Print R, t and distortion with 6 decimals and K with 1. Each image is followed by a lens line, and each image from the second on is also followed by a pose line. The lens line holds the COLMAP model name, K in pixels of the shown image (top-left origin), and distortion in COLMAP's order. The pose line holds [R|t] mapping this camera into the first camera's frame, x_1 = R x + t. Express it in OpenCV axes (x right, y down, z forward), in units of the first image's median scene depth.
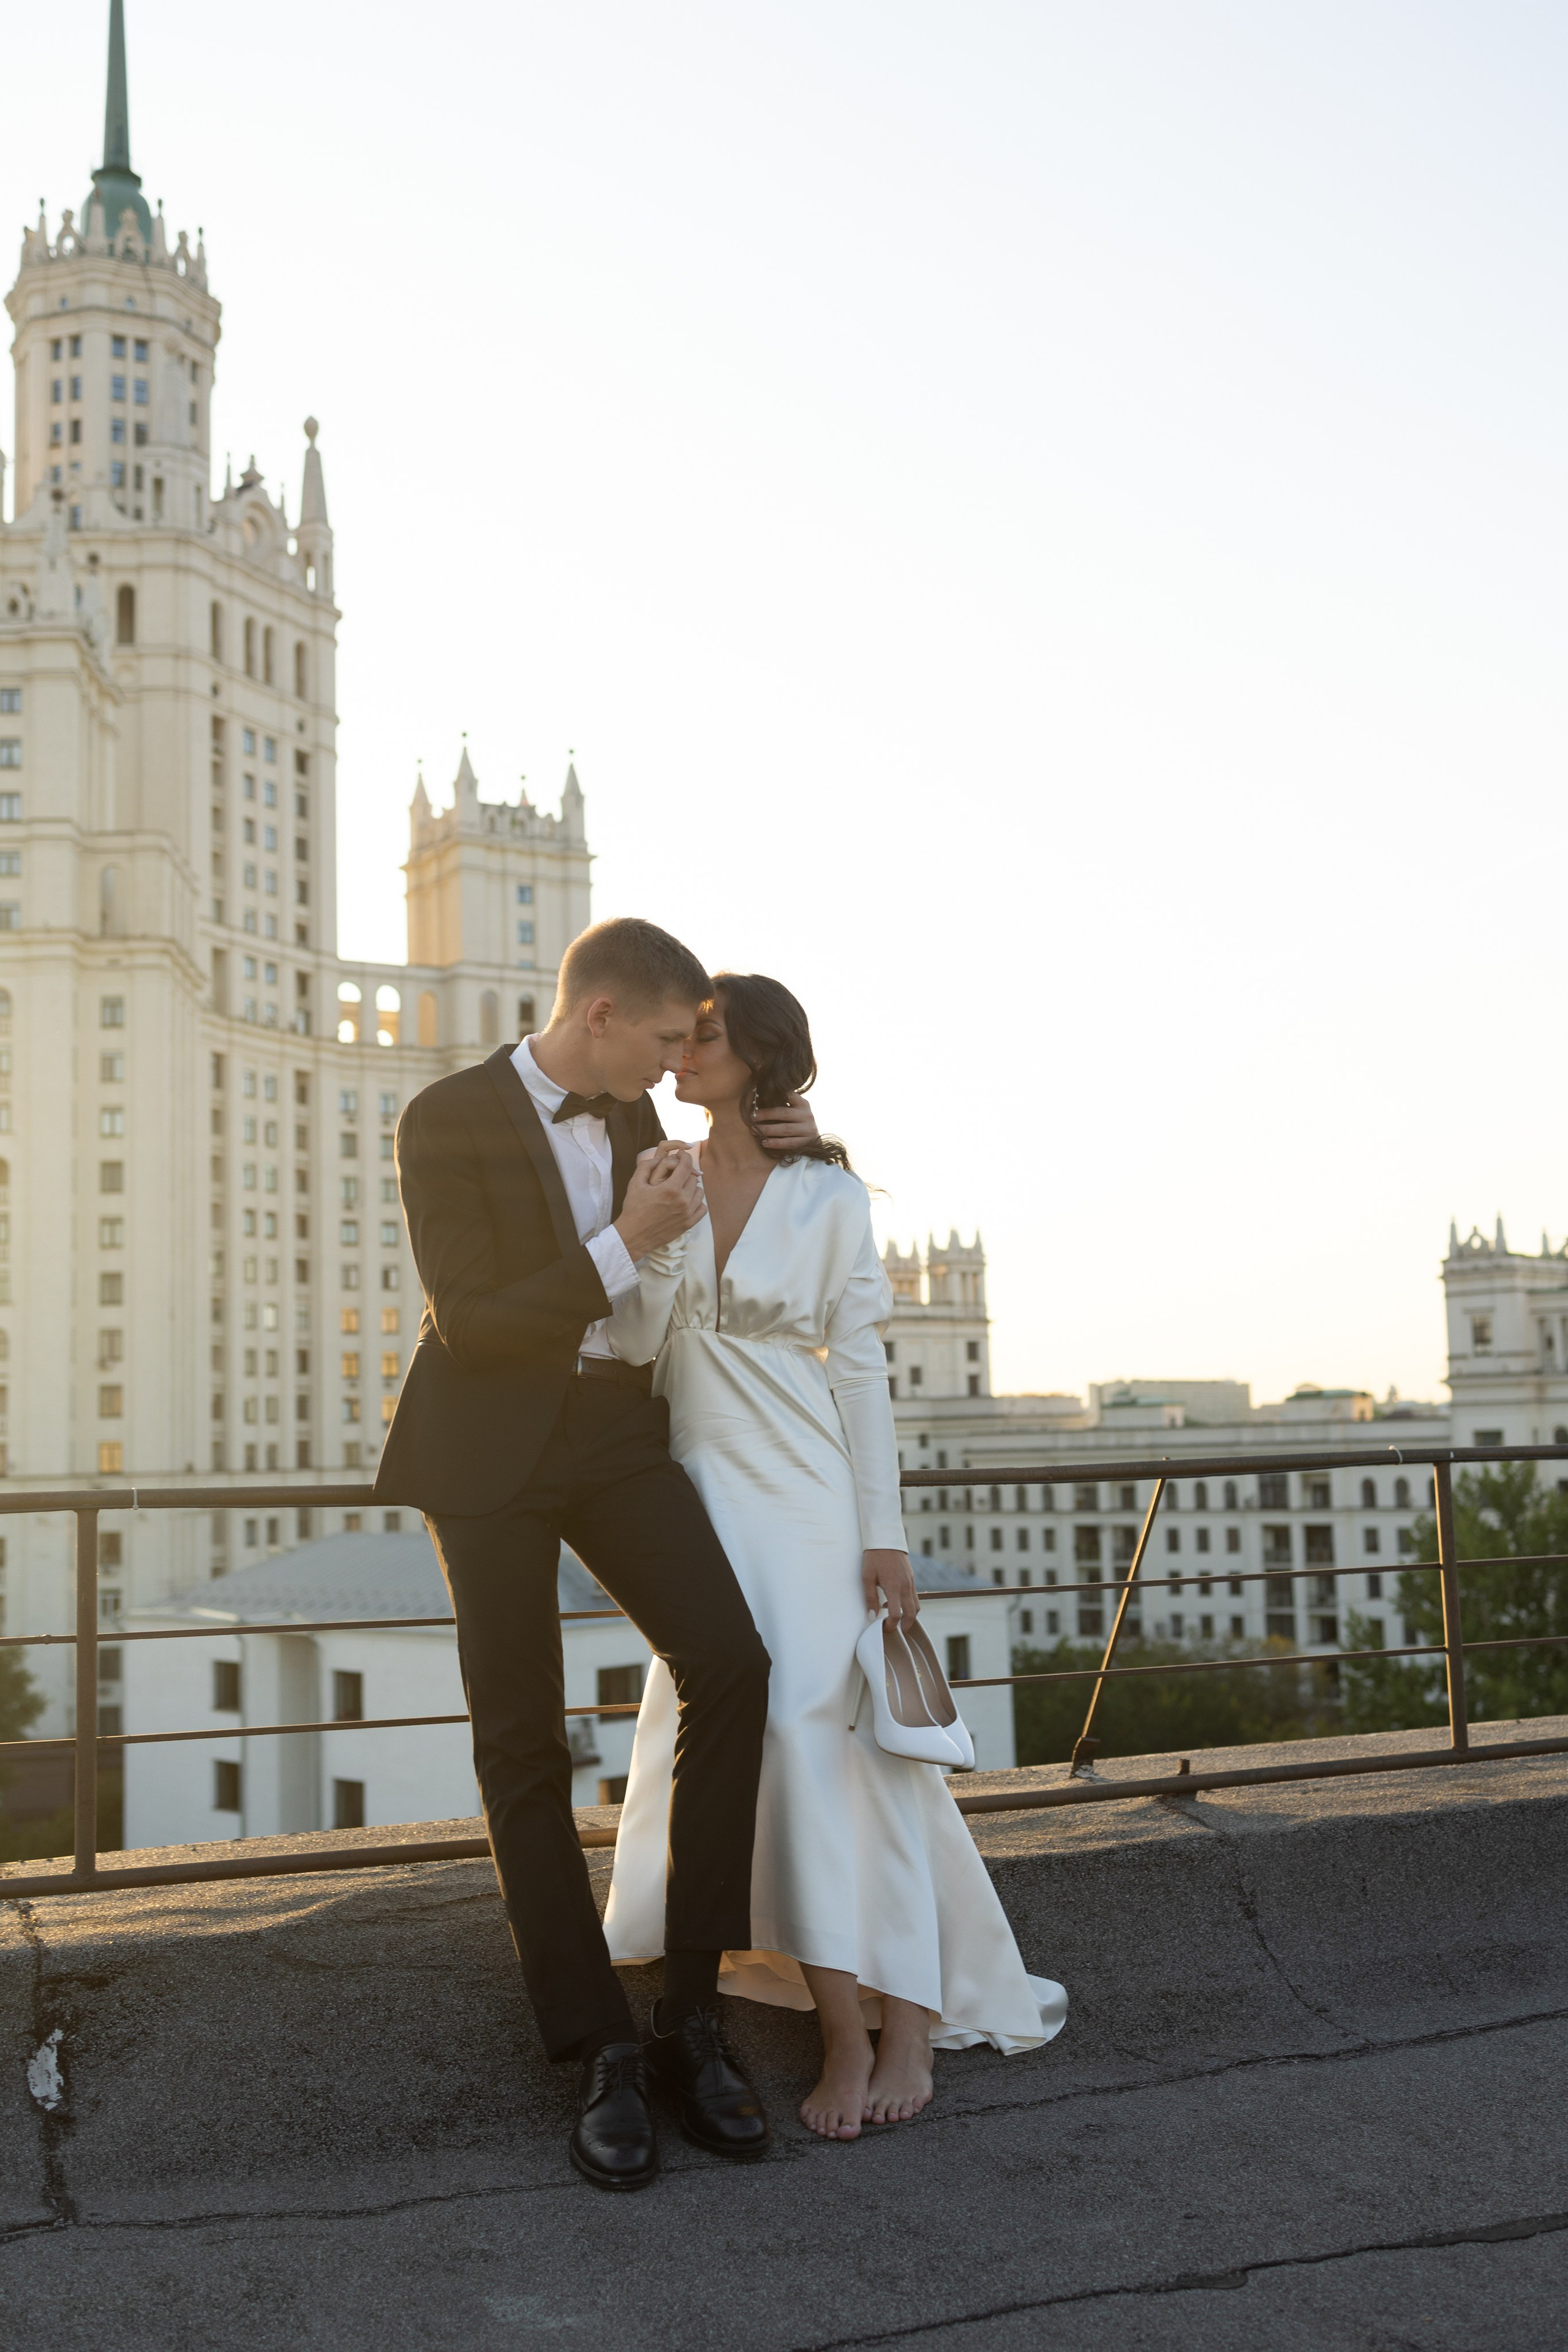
lens RADIAL K [[2343.1, 0, 788.8], [0, 2343.1, 1184.5], [0, 0, 1]] dist [0.010768, 0.004563]
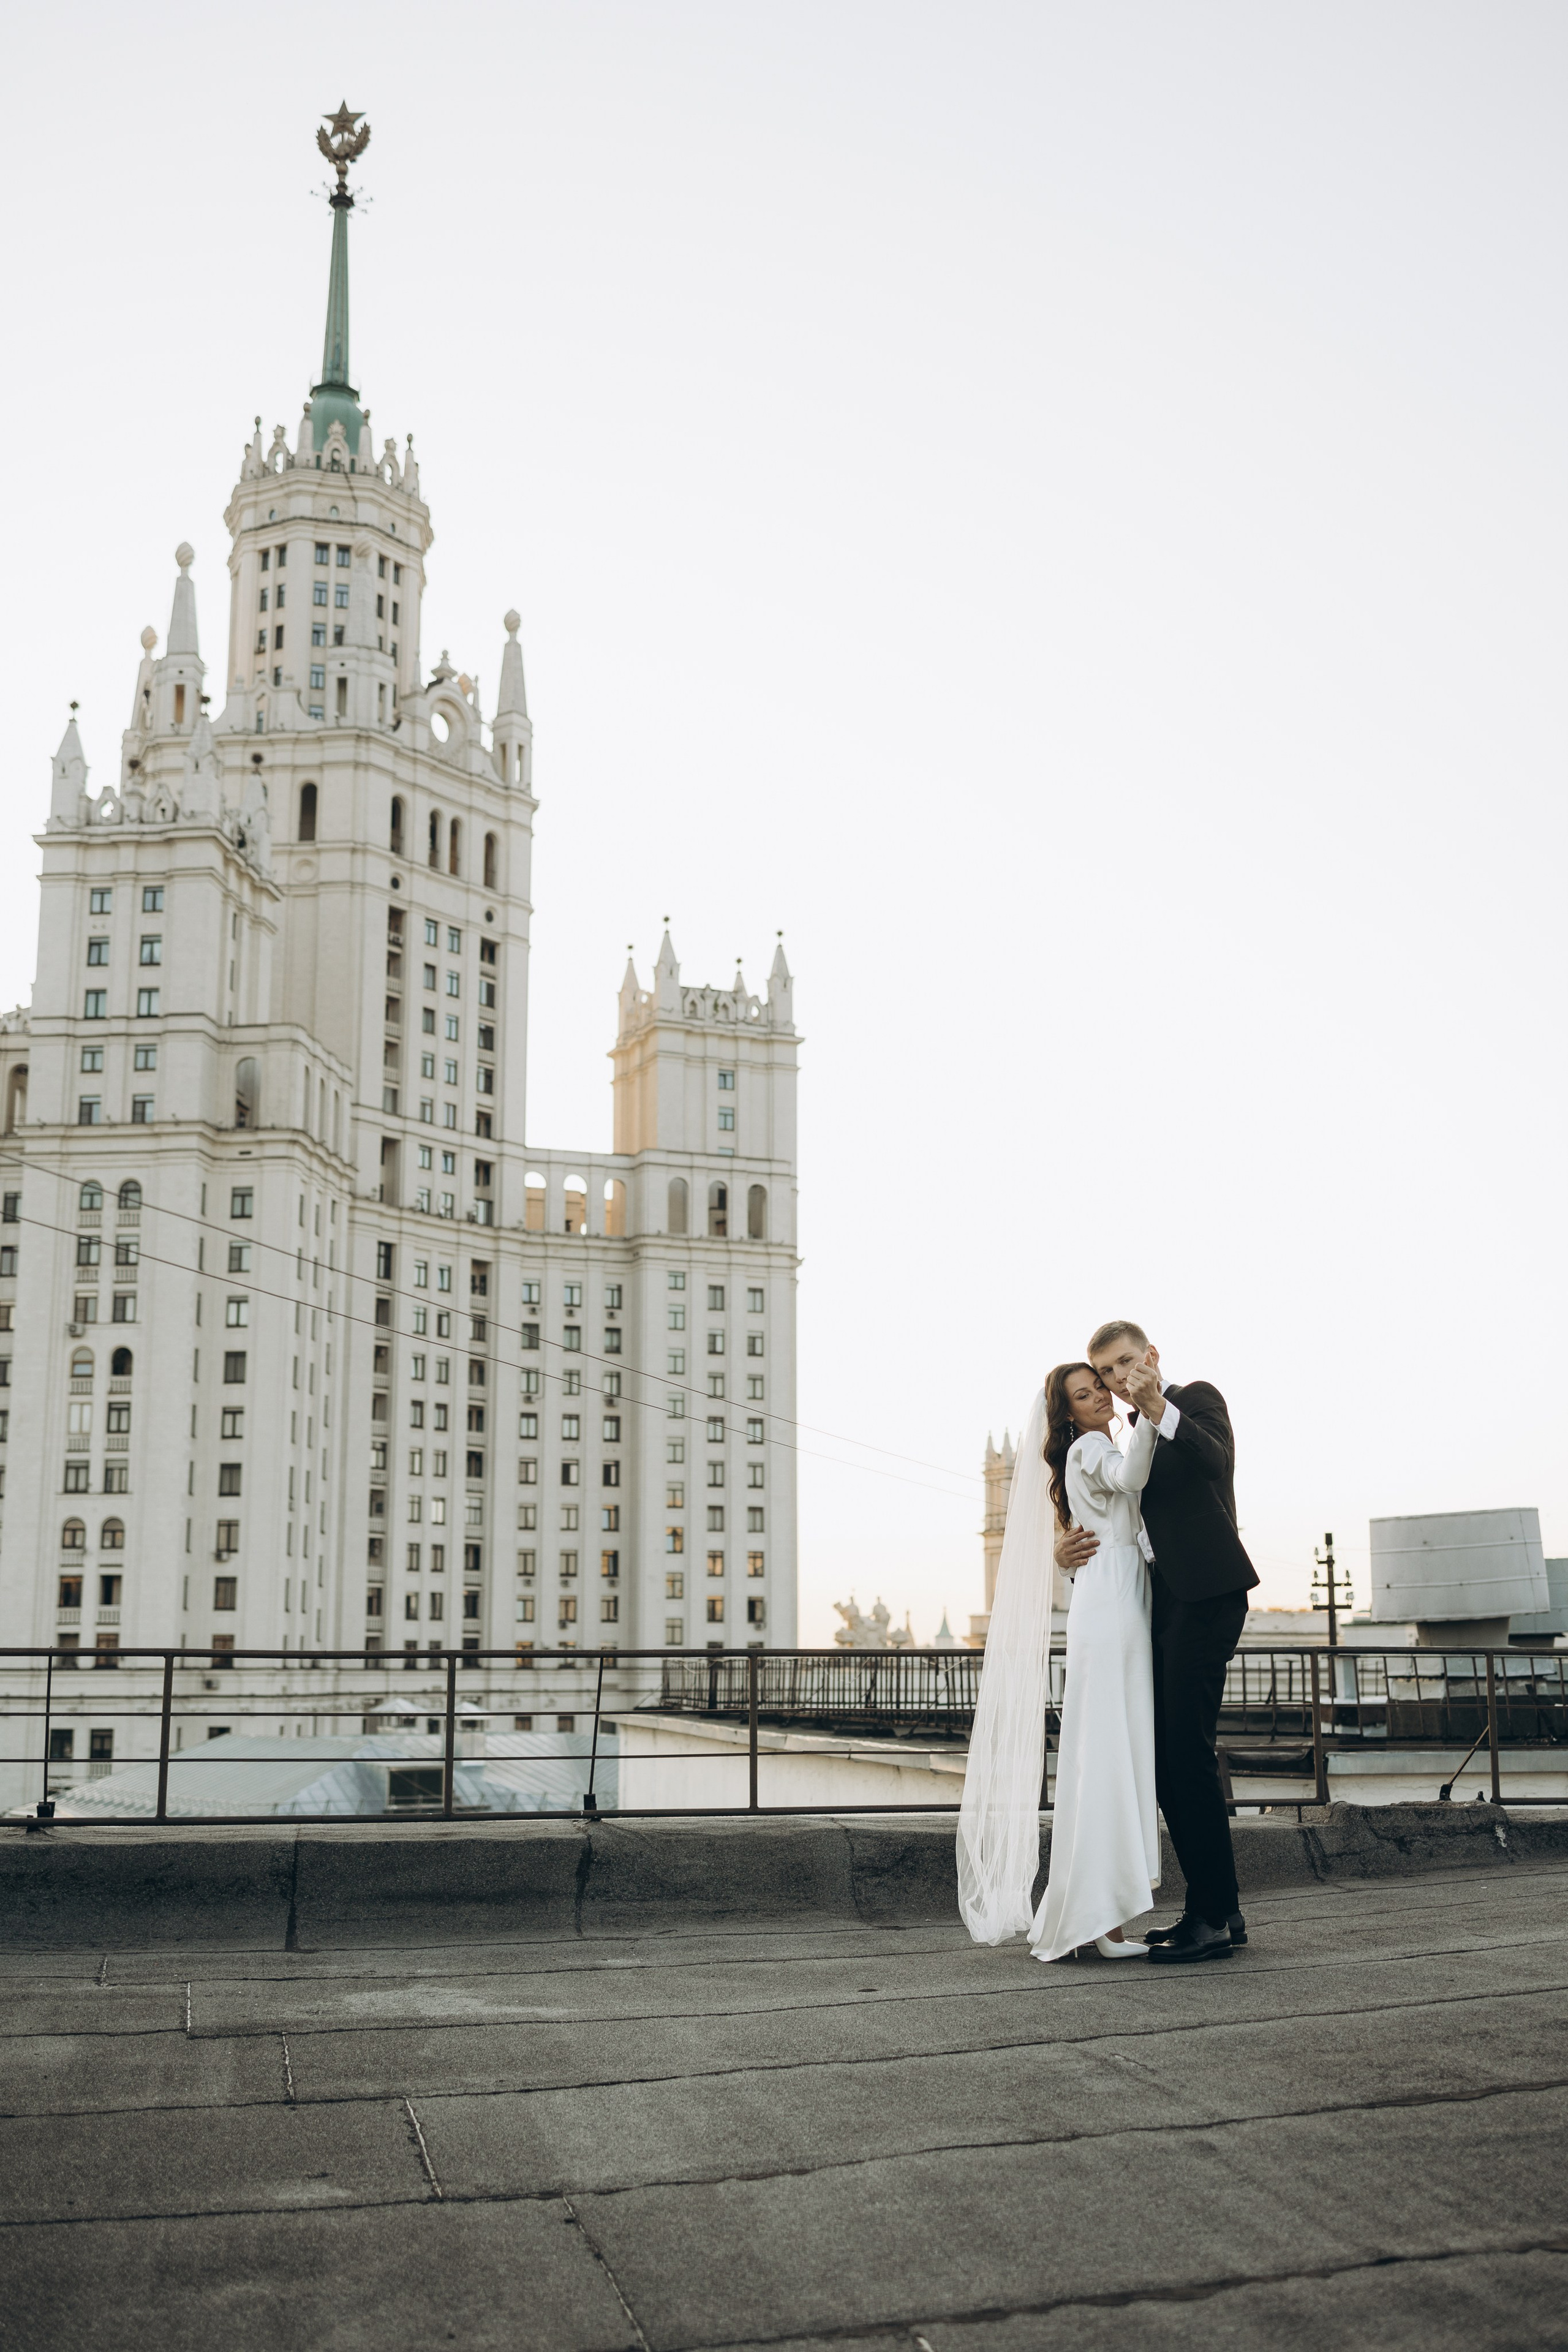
lens RADIAL K [[2431.0, 0, 783.9], [0, 2431.0, 1207.8], [0, 0, 1]] dist [0.010469, 0.018648]
pose [[0.983540, -0.005257, -0.180617, 0.104427], [-0.007344, 0.997588, -0.069026, -0.000970], [0.180544, 0.069216, 0.981128, 0.016468]]
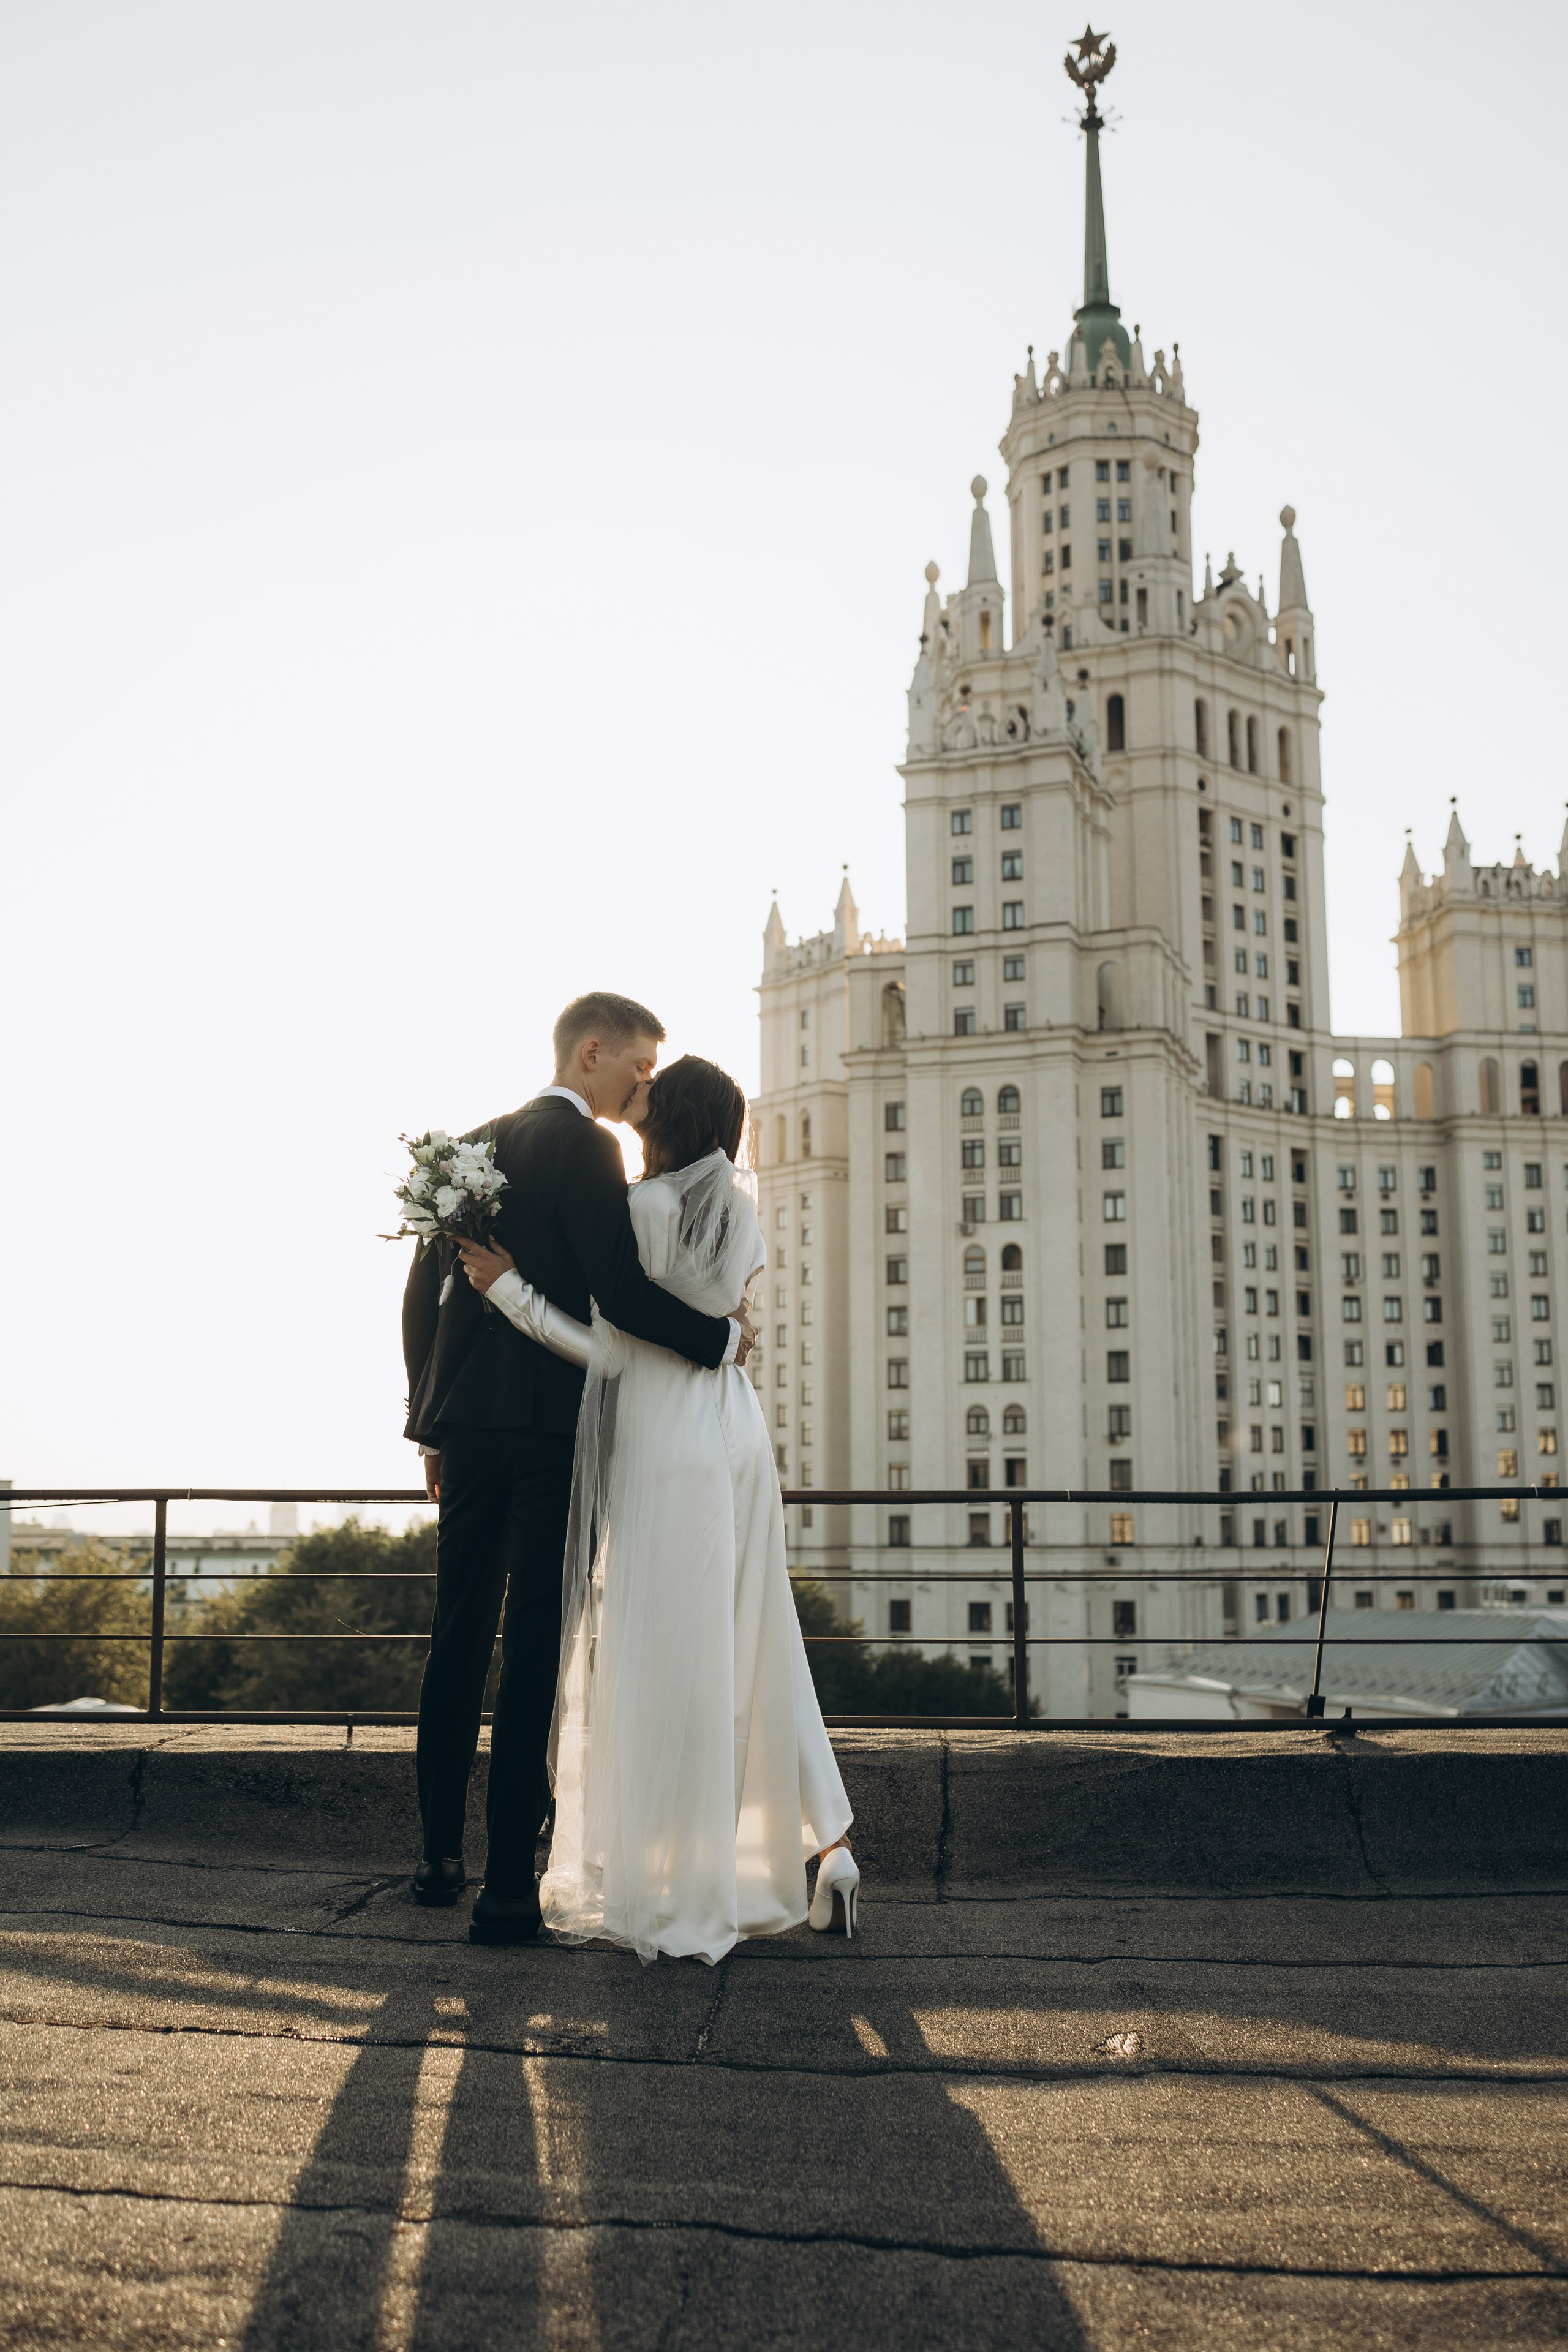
lens RADIAL K [[2343.1, 0, 788.8], [0, 2343.1, 1184.5], [0, 0, 1]] dist [0.010768, 0.004563]
pose [[0.910062, -0.038497, -0.412681, 0.008752], [0.025079, 0.998967, -0.037885, -0.000499], [0.413713, 0.024128, 0.910087, -0.008669]]
